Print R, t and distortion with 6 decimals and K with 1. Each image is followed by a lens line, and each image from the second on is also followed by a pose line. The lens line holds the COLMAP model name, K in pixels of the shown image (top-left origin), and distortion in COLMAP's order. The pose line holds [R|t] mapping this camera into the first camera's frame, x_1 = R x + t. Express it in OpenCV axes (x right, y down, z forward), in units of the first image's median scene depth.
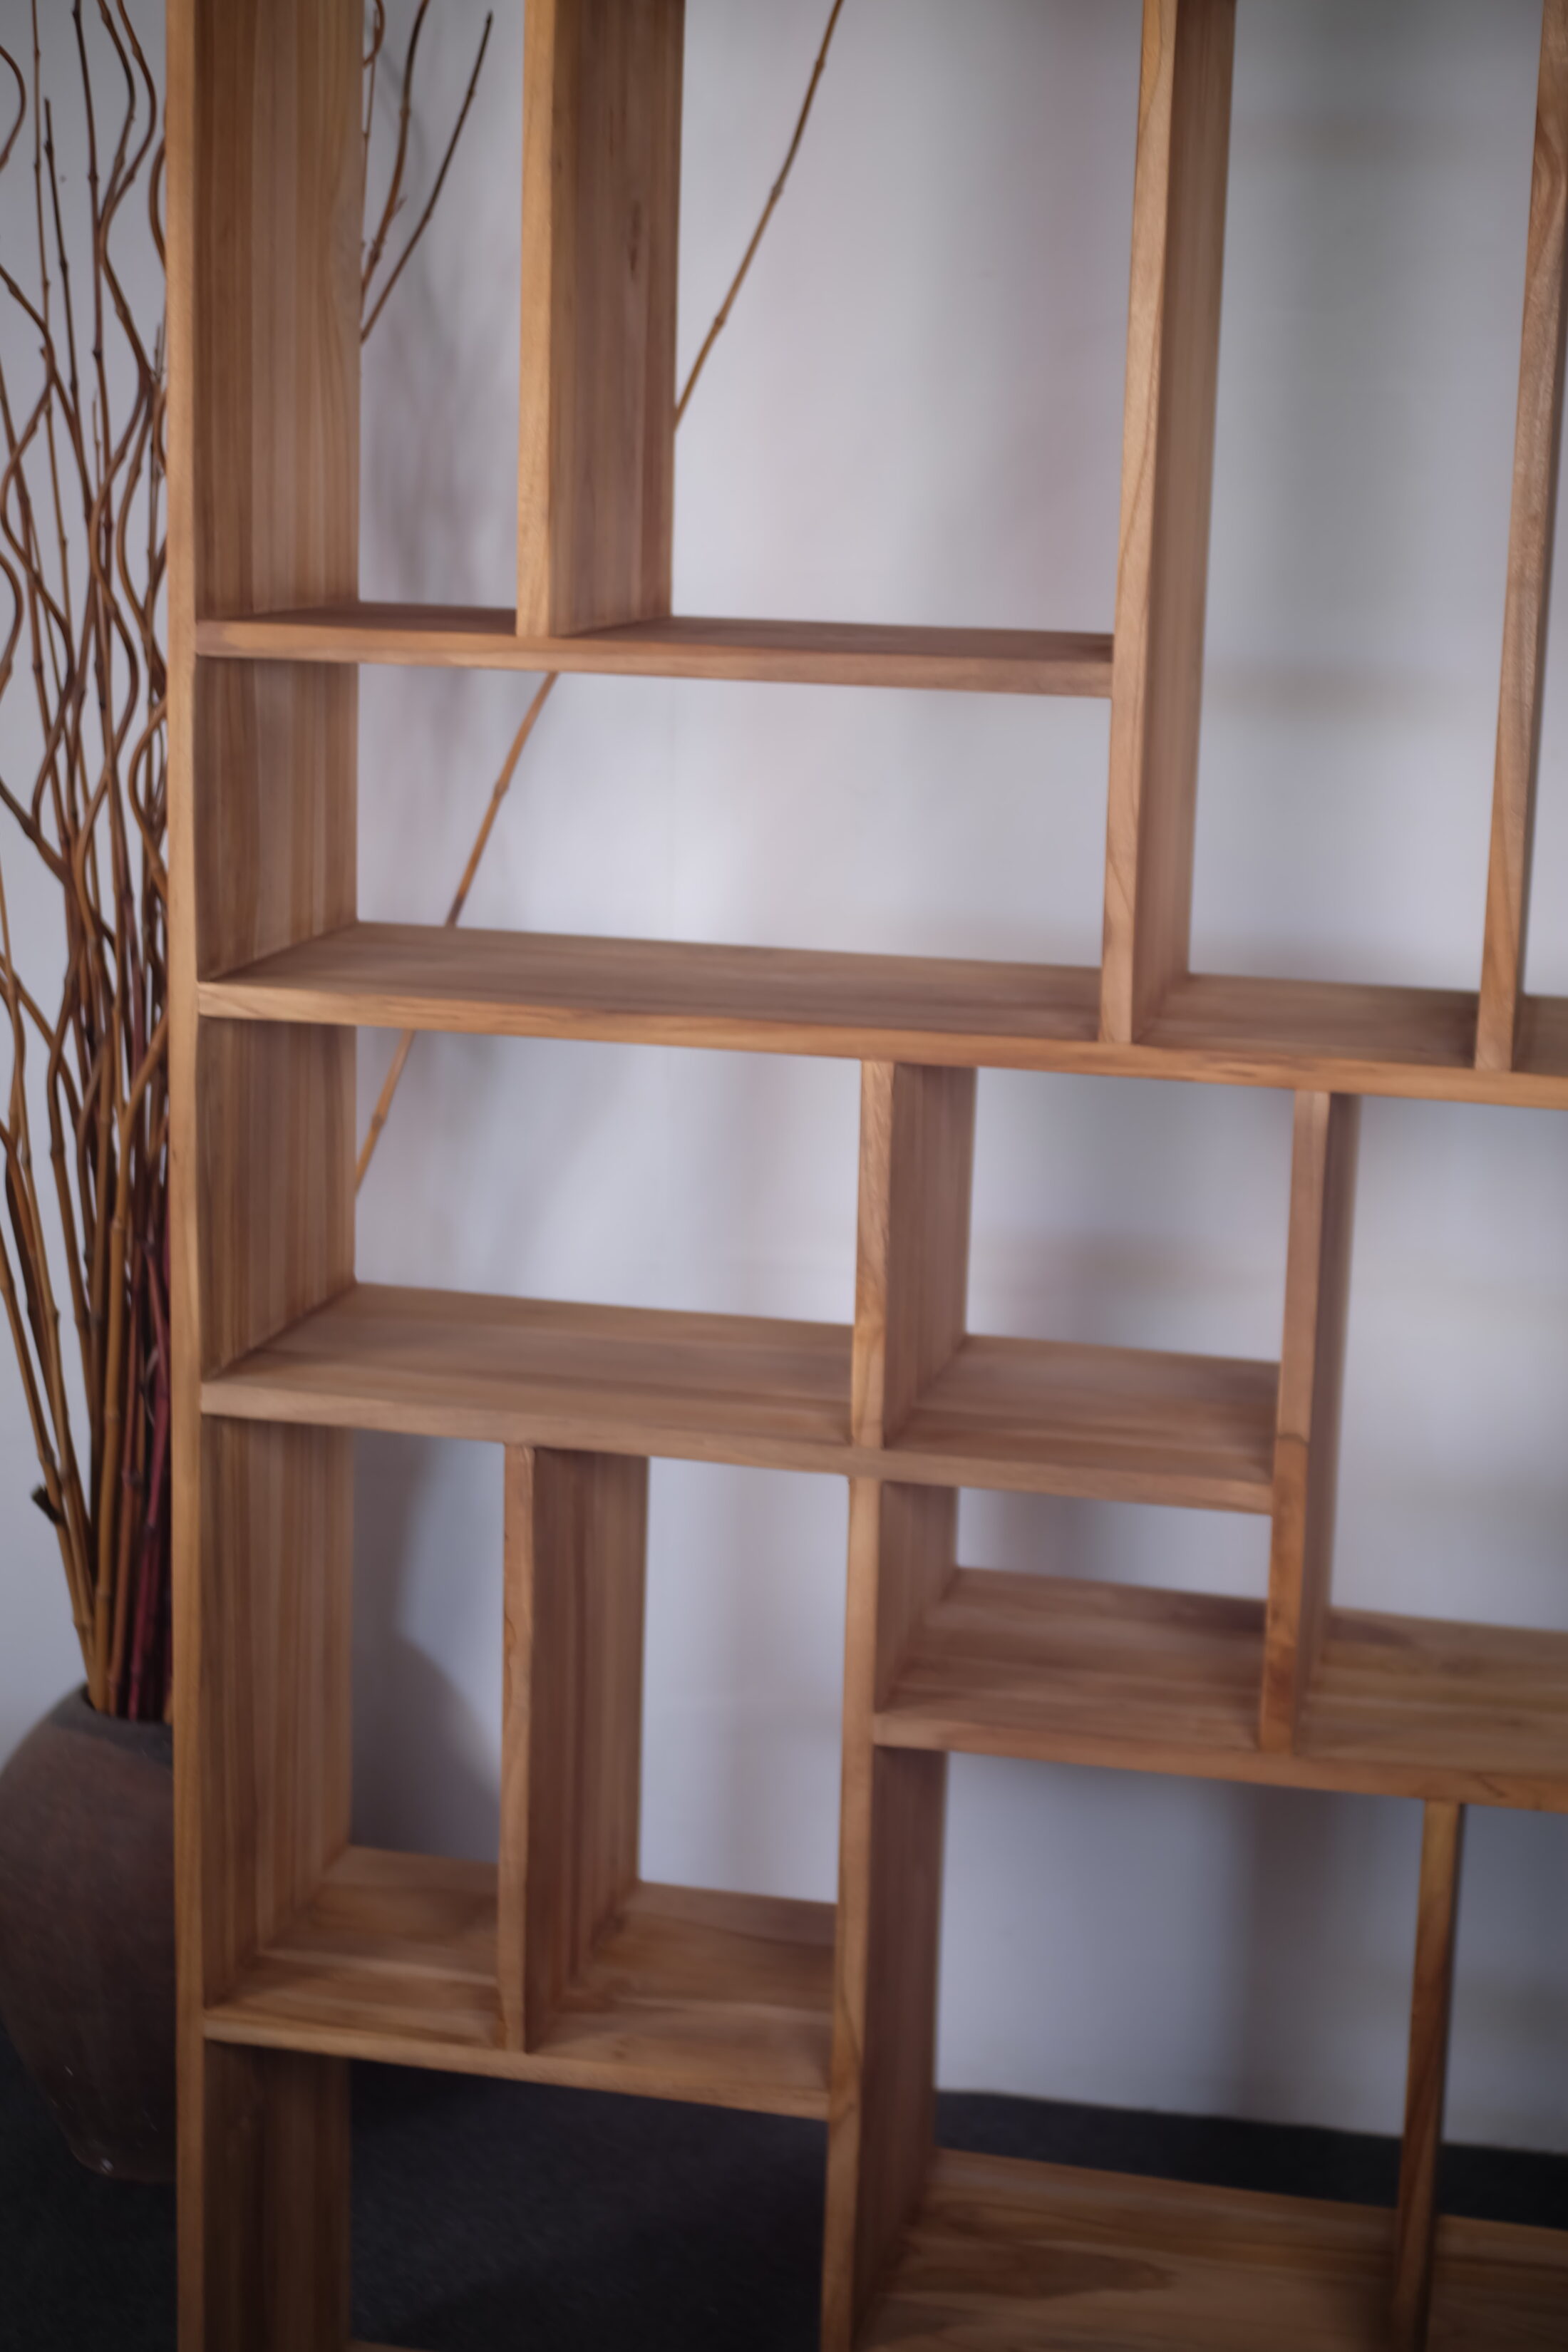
lens RADIAL K [[3694.8, 0, 739.4], [0, 3694.8, 1175.0], [0, 0, 1]] dist [-0.072981, 0.136320]
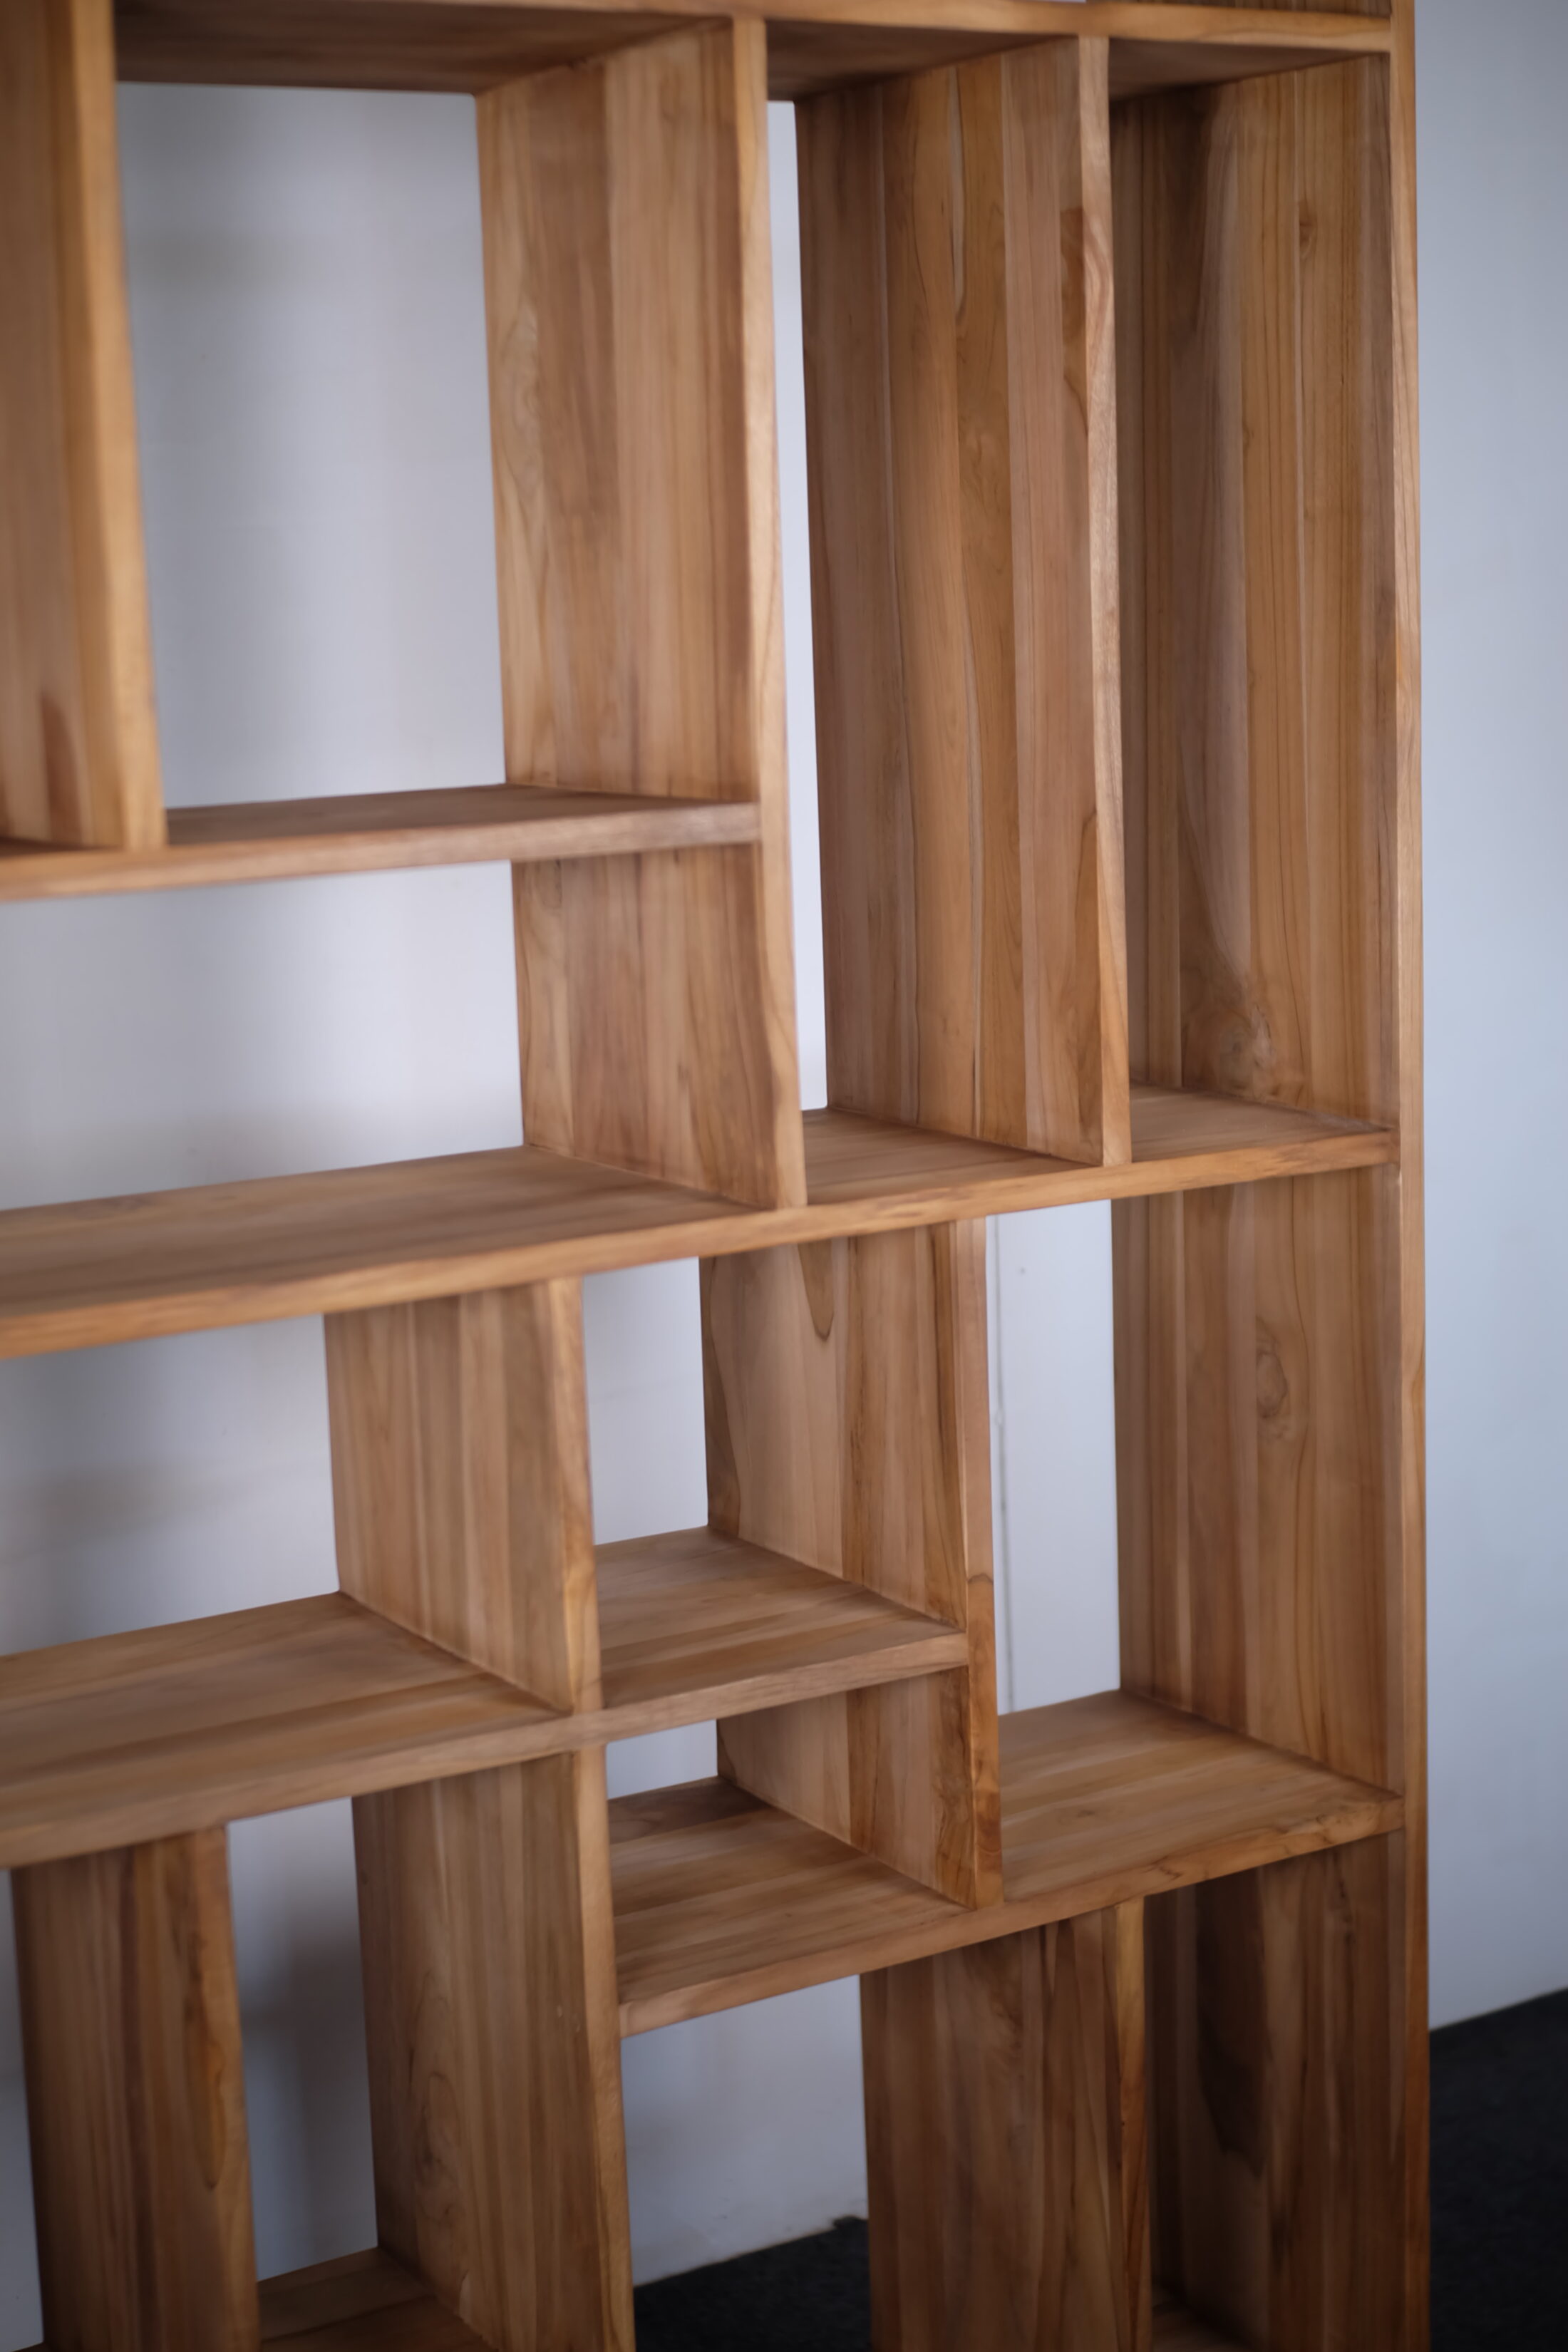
lens RADIAL K [[3694.8, 0, 739.4], [0, 3694.8, 1175.0], [0, 0, 1]] dist [-0.072981, 0.136320]
pose [[0.719874, -0.167924, 0.673485, -0.472466], [0.196124, 0.979965, 0.034707, -0.069870], [-0.665820, 0.107102, 0.738385, 0.285152]]
